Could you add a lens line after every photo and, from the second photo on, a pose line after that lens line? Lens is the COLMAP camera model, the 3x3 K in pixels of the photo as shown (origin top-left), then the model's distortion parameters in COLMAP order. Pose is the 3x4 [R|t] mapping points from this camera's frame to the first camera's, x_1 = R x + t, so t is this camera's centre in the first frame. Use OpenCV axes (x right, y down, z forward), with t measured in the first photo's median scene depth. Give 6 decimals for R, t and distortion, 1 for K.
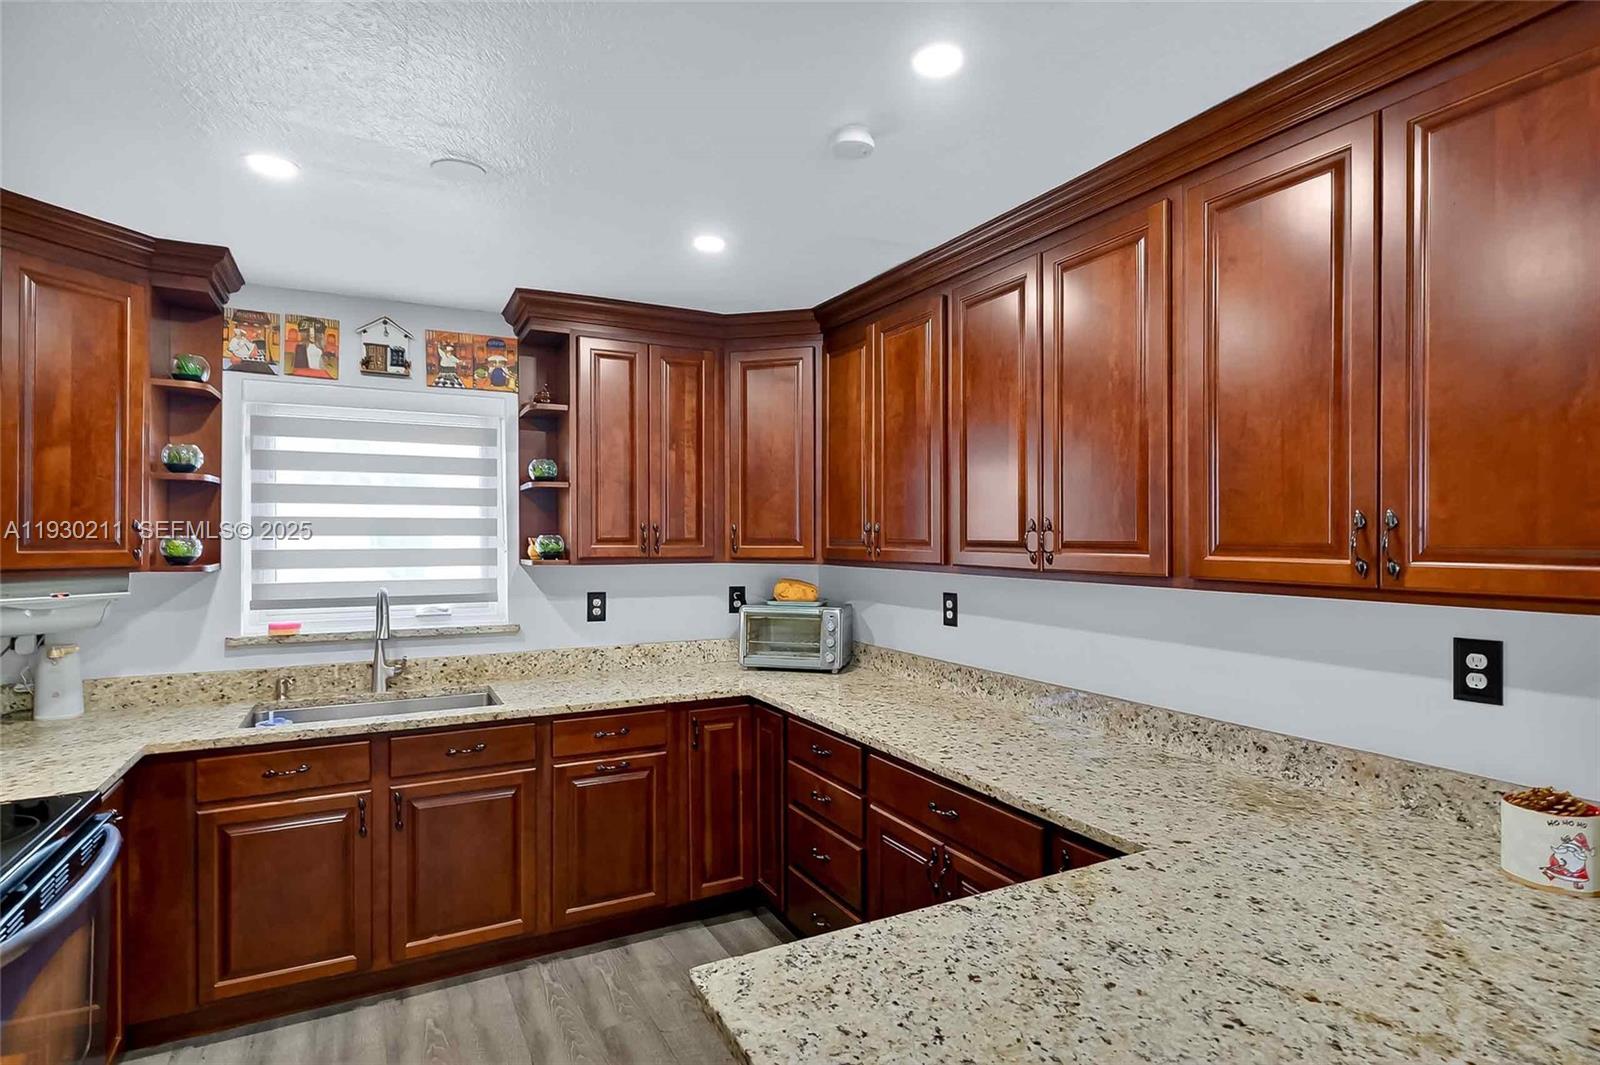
lens RADIAL K [[820.0, 0, 800.1], [0, 820.0, 535.9], [0, 0, 1]] dist [0.004041, -0.000945]
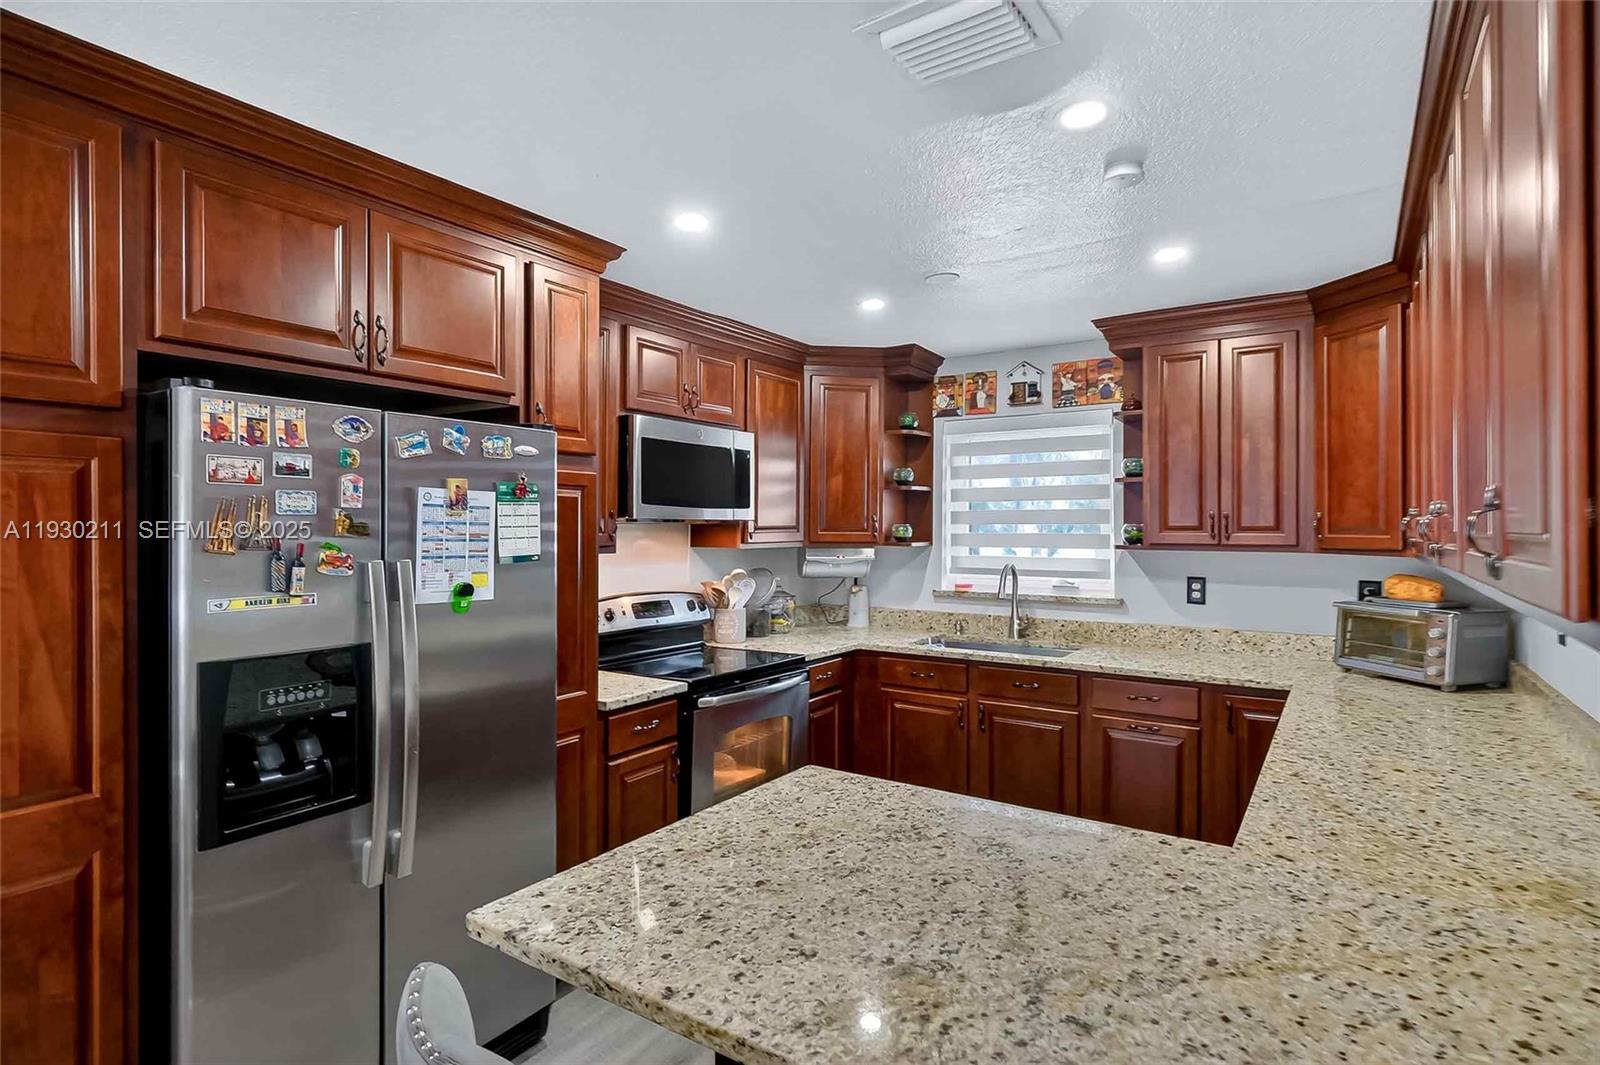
lens RADIAL K [[806.6, 0, 803.0], [0, 806.6, 525.8], [0, 0, 1]] dist [0.000084, -0.000353]
pose [[0.478101, 0.000203, -0.878305, 0.531870], [-0.000439, 1.000000, -0.000008, 0.002856], [0.878305, 0.000389, 0.478101, 0.055932]]
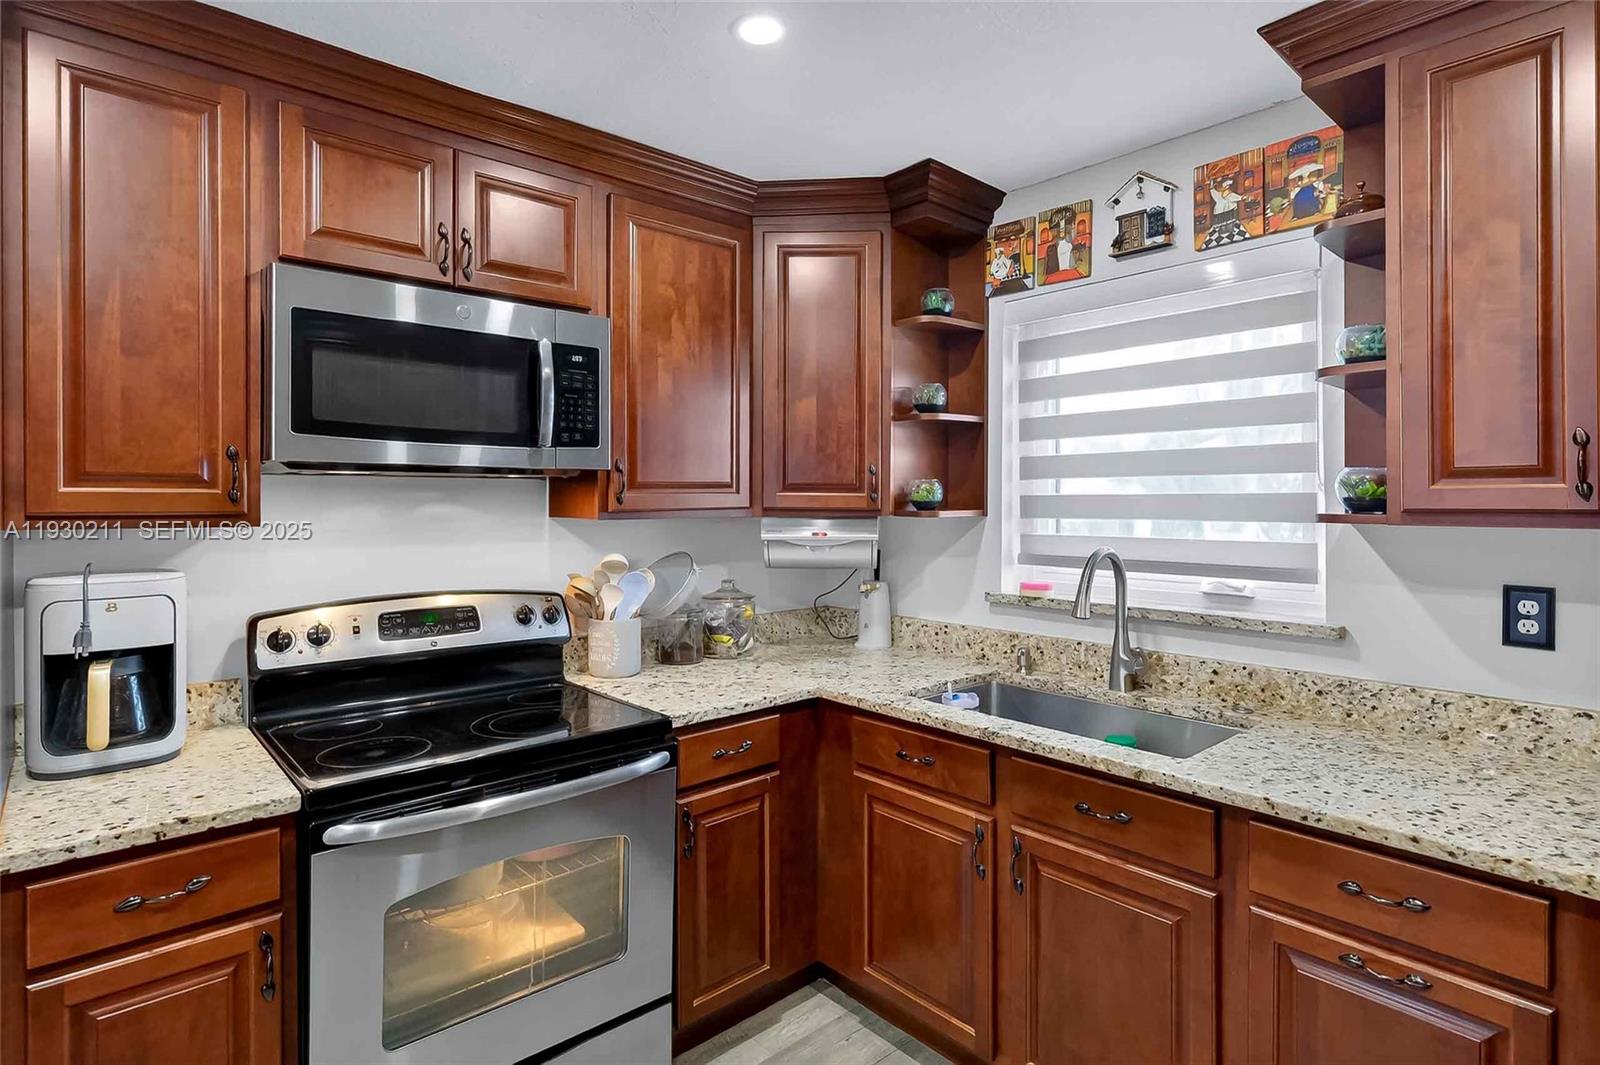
lens RADIAL K [[819.3, 0, 802.8], [0, 819.3, 498.4], [0, 0, 1]] dist [-0.000627, -0.001056]
pose [[0.246193, -0.002300, -0.969218, 0.129944], [0.003747, 0.999992, -0.001421, 0.021474], [0.969214, -0.003281, 0.246200, 0.591329]]
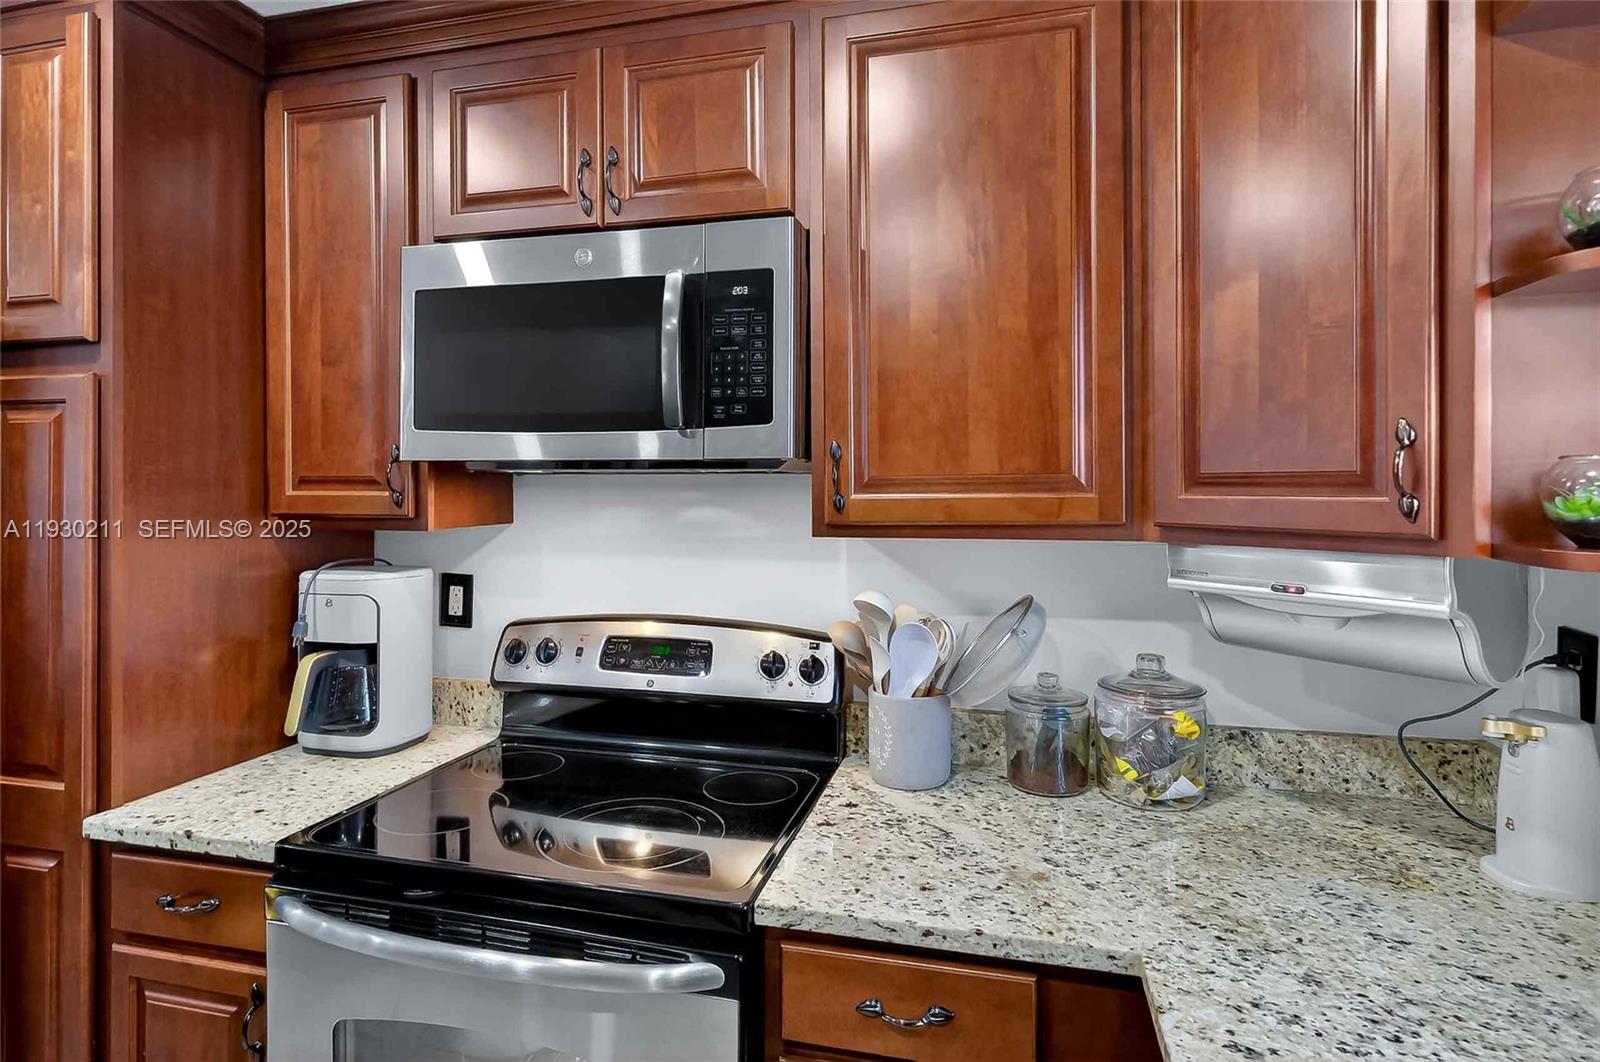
lens RADIAL K [[817.1, 0, 805.1], [0, 817.1, 491.2], [0, 0, 1]] dist [0.005505, 0.000642]
pose [[-0.660473, -0.002599, -0.750845, -0.296341], [-0.000355, 0.999995, -0.003149, 0.013762], [0.750849, -0.001813, -0.660471, 0.922014]]
